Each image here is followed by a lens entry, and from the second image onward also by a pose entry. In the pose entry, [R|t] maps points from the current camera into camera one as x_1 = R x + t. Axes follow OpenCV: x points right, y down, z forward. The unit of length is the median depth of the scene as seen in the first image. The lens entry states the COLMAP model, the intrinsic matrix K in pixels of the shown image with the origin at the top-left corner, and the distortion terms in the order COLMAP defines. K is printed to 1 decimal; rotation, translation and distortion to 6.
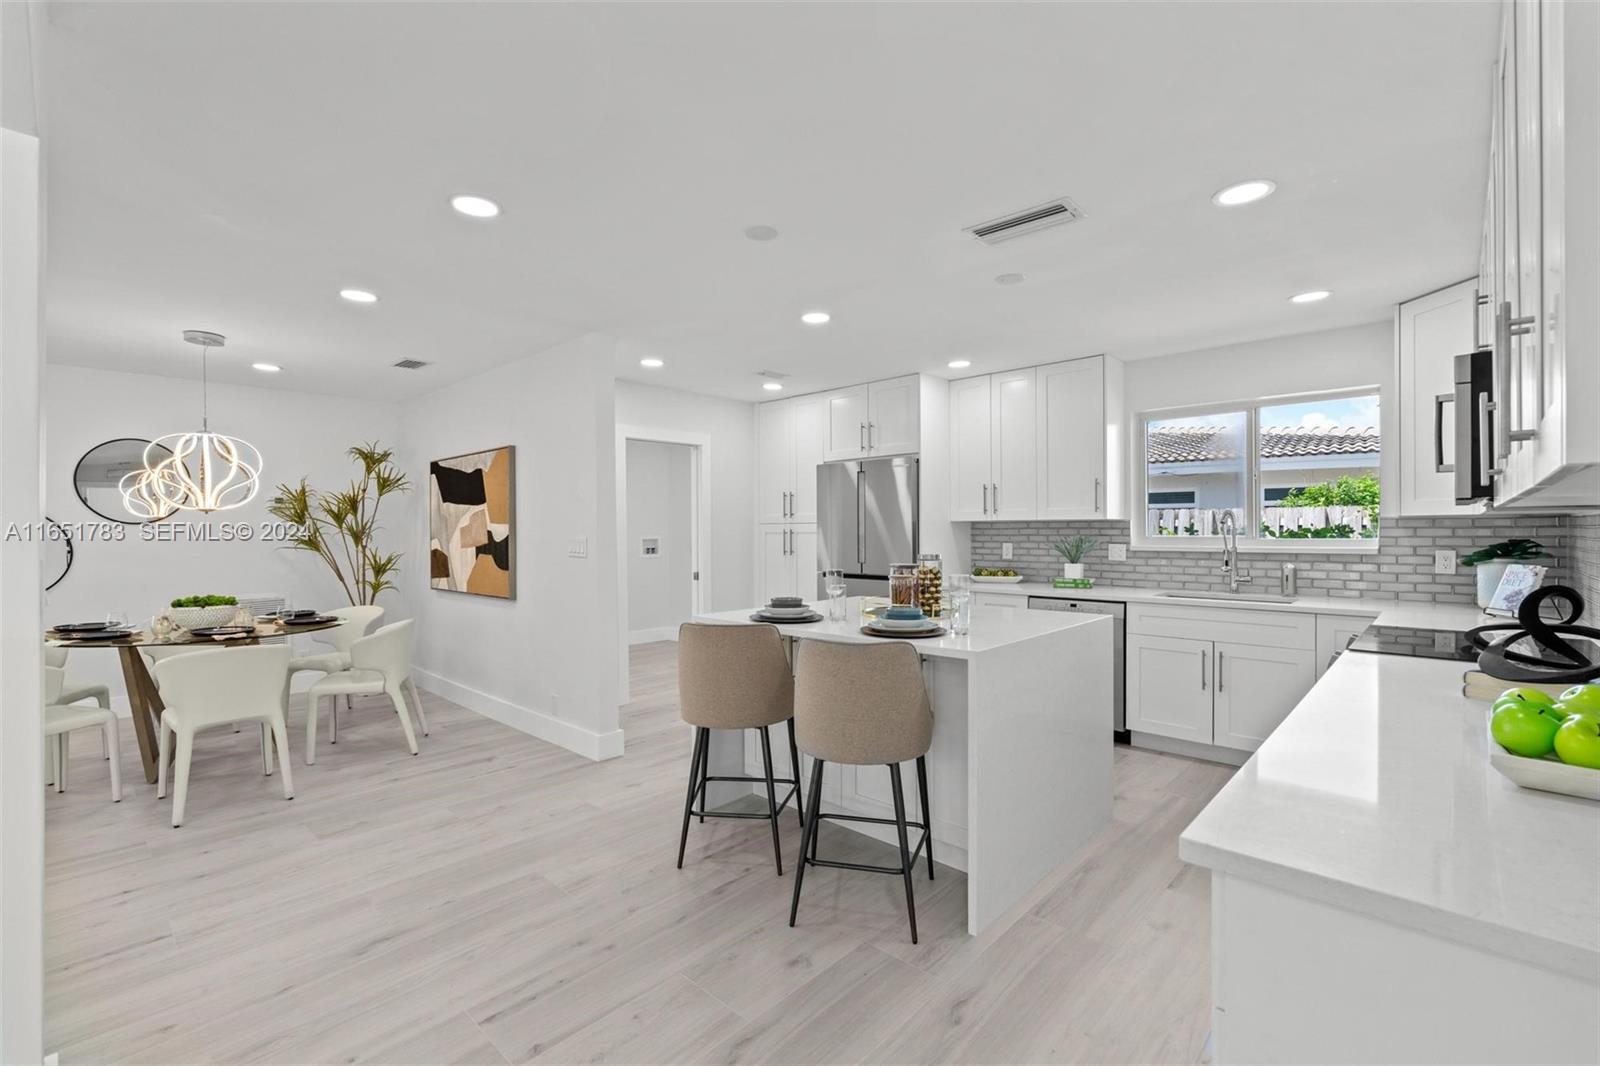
lens RADIAL K [[700.0, 0, 800.0], [0, 700.0, 533.0], [0, 0, 1]] dist [-0.002163, -0.000278]
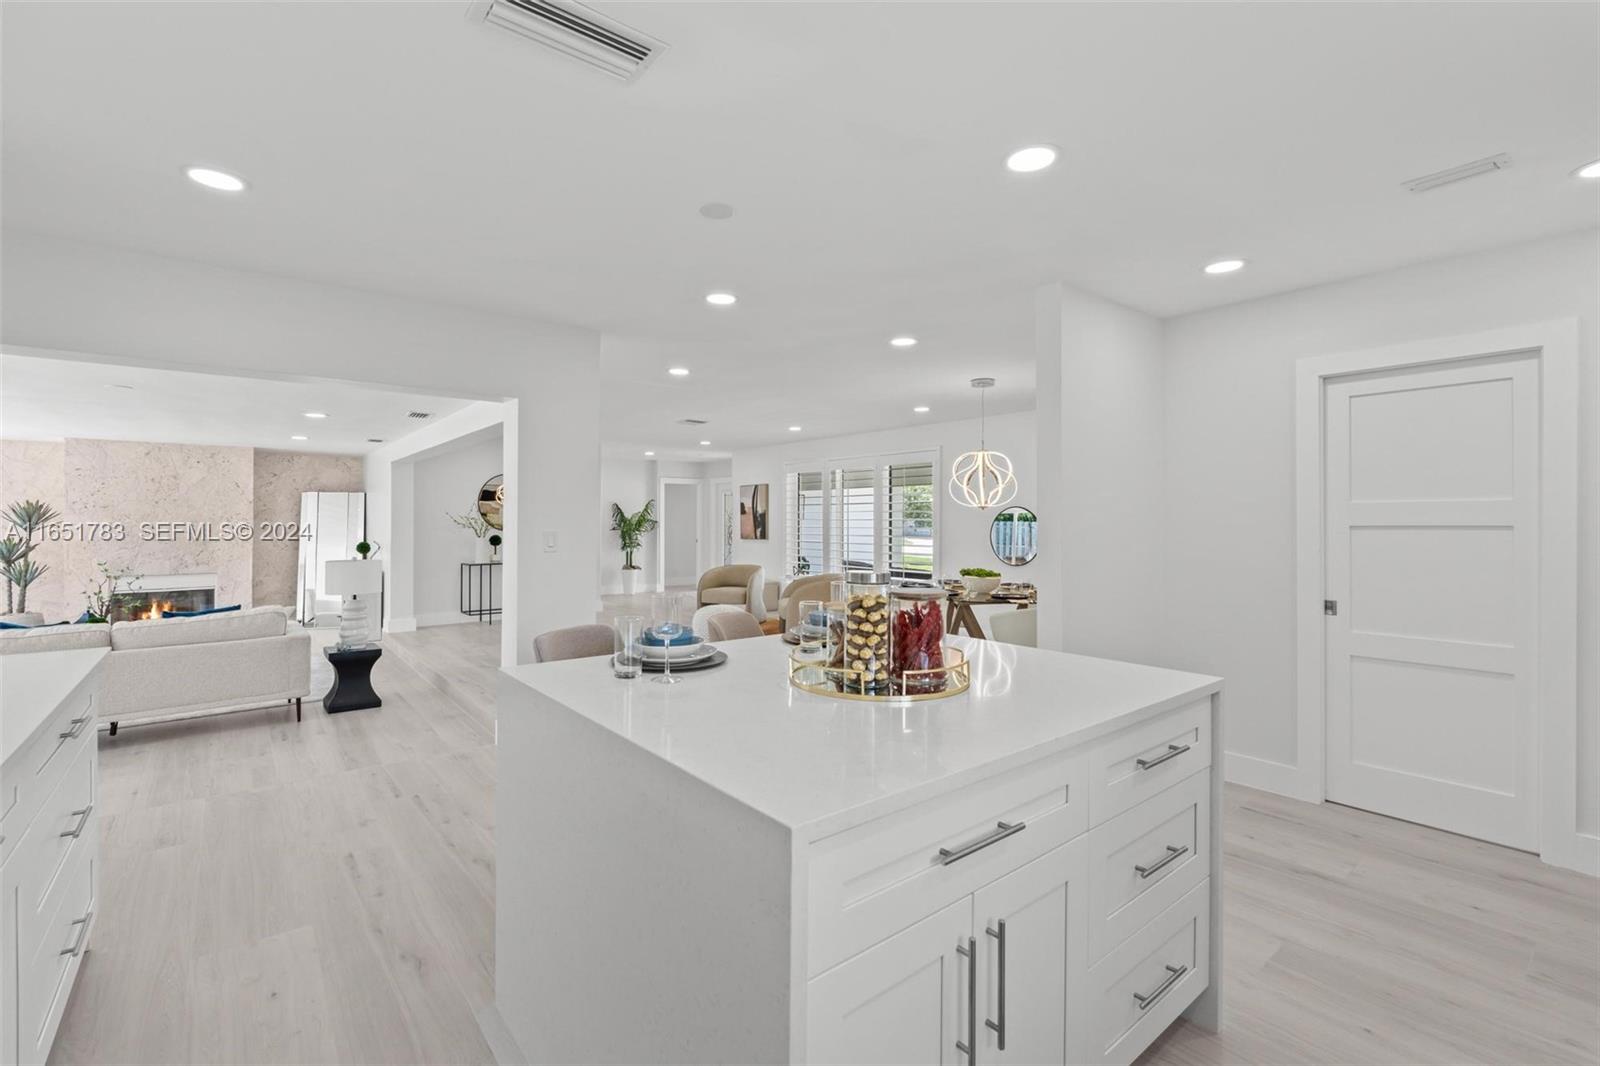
lens RADIAL K [[706.6, 0, 793.1], [0, 706.6, 518.7], [0, 0, 1]] dist [-0.003031, -0.000683]
pose [[-0.145424, 0.000701, -0.989369, 0.489326], [-0.010316, 0.999944, 0.002225, -0.006357], [0.989316, 0.010530, -0.145409, 0.693171]]
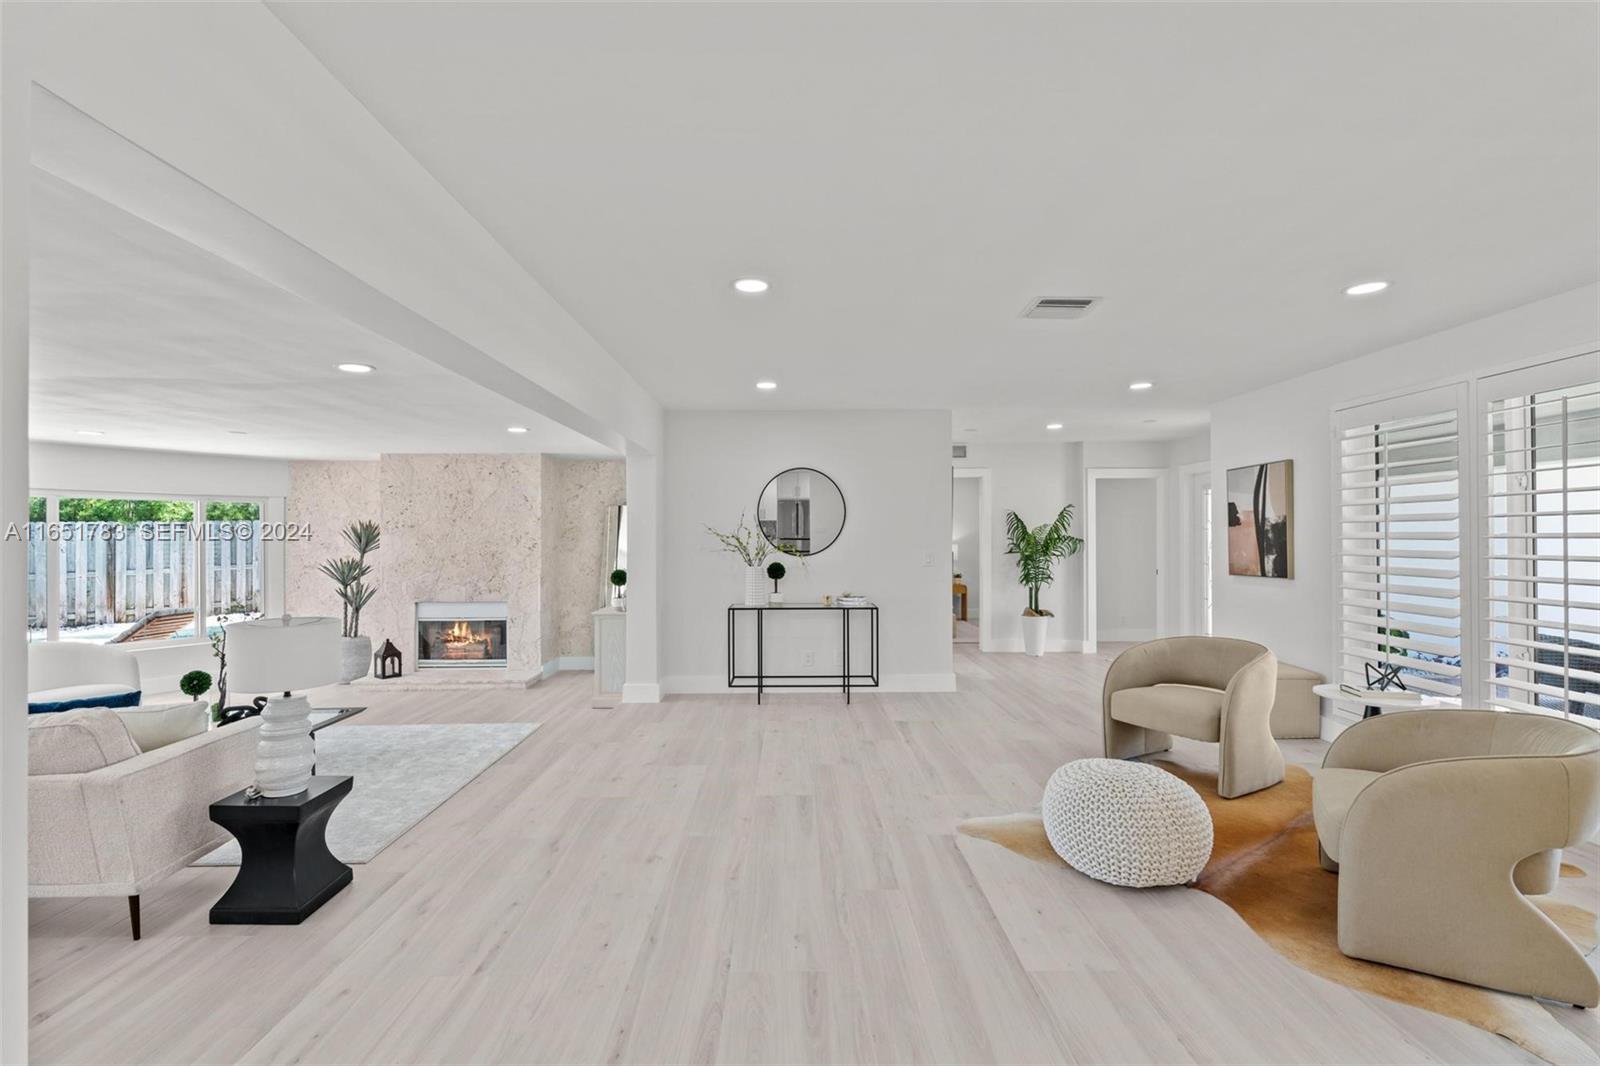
lens RADIAL K [[714.7, 0, 797.7], [0, 714.7, 532.3], [0, 0, 1]] dist [-0.004321, -0.000245]
pose [[-0.725648, 0.001037, -0.688066, -0.451595], [-0.000868, 0.999997, 0.002422, -0.005482], [0.688066, 0.002355, -0.725644, 0.550776]]
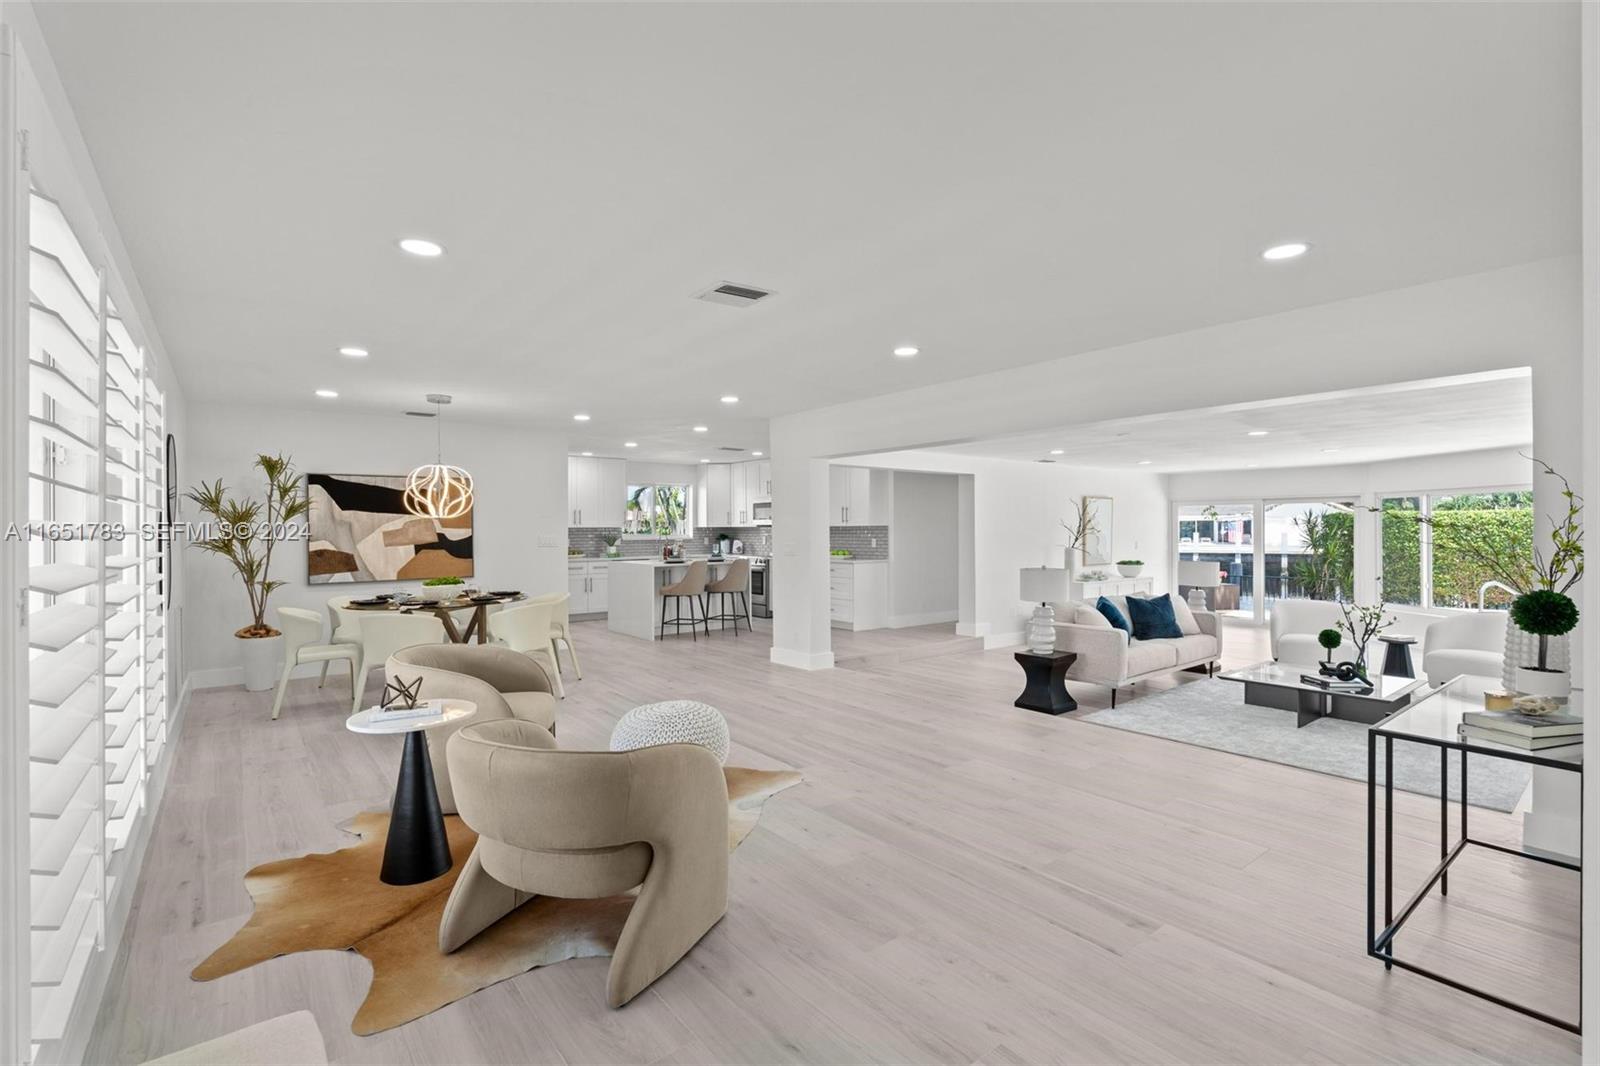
lens RADIAL K [[722.0, 0, 796.6], [0, 722.0, 529.5], [0, 0, 1]] dist [-0.000114, -0.000349]
pose [[0.153099, 0.002124, 0.988209, -1.834059], [0.012099, 0.999919, -0.004024, 0.004597], [-0.988137, 0.012573, 0.153060, 0.040796]]
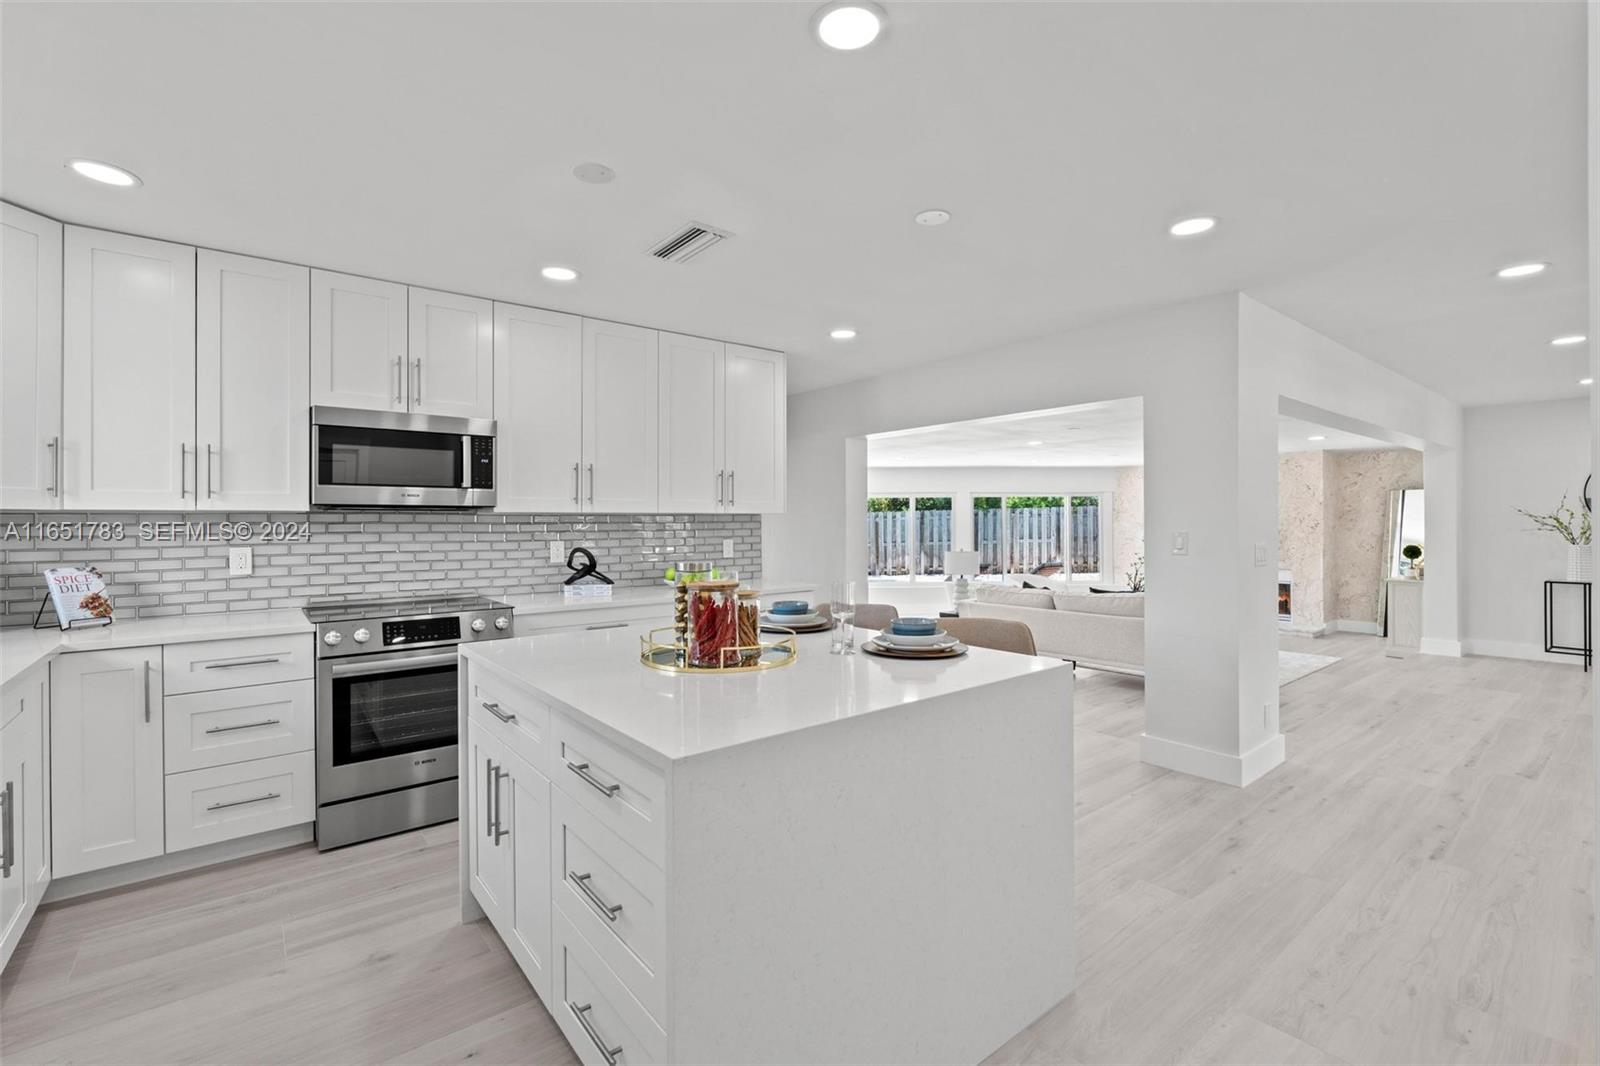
lens RADIAL K [[706.6, 0, 793.1], [0, 706.6, 518.7], [0, 0, 1]] dist [-0.003031, -0.000683]
pose [[-0.988320, 0.006531, 0.152254, -0.006281], [0.007294, 0.999963, 0.004455, -0.008399], [-0.152220, 0.005513, -0.988331, 1.111859]]
